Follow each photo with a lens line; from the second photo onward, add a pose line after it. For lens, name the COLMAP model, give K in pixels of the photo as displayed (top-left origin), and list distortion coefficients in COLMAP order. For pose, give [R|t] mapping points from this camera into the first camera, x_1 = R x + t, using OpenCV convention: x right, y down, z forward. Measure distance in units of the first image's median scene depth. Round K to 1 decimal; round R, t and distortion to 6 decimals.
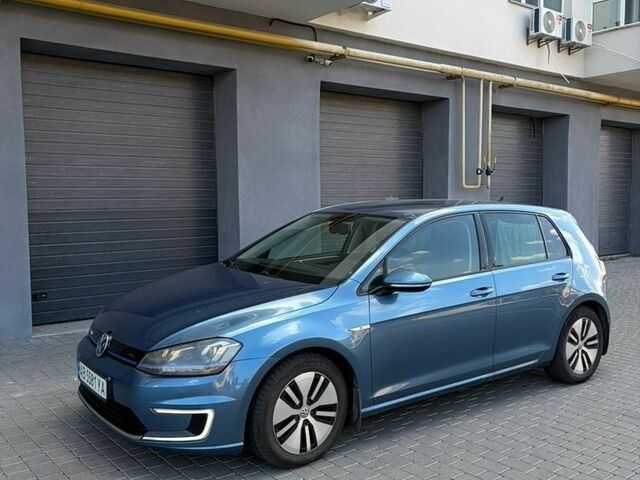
lens RADIAL K [[647.3, 0, 320.0], [0, 647.3, 240.0], [0, 0, 1]] dist [0.062189, -0.113125]
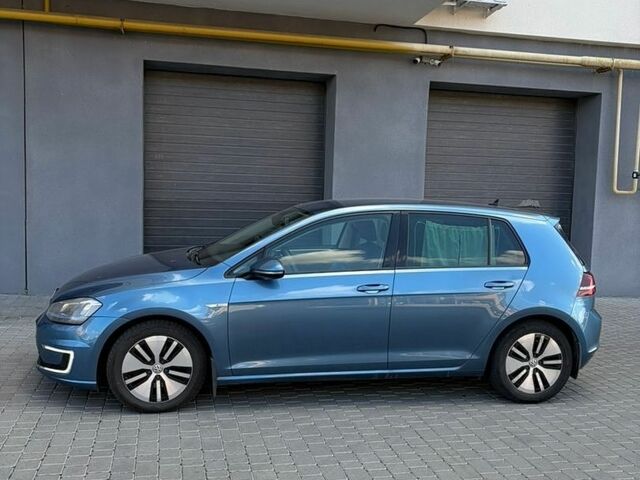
lens RADIAL K [[647.3, 0, 320.0], [0, 647.3, 240.0], [0, 0, 1]] dist [0.062189, -0.113125]
pose [[0.895163, 0.063715, -0.441161, 0.521335], [-0.064474, 0.997831, 0.013289, -0.003641], [0.441051, 0.016547, 0.897330, 0.040723]]
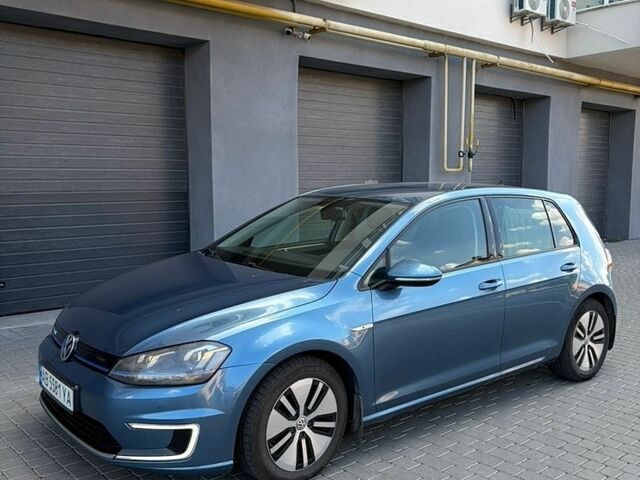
lens RADIAL K [[648.1, 0, 309.8], [0, 648.1, 242.9], [0, 0, 1]] dist [0.034582, -0.029794]
pose [[0.999277, 0.001513, 0.037985, -0.031635], [-0.002655, 0.999545, 0.030050, -0.004409], [-0.037922, -0.030130, 0.998826, 0.088122]]
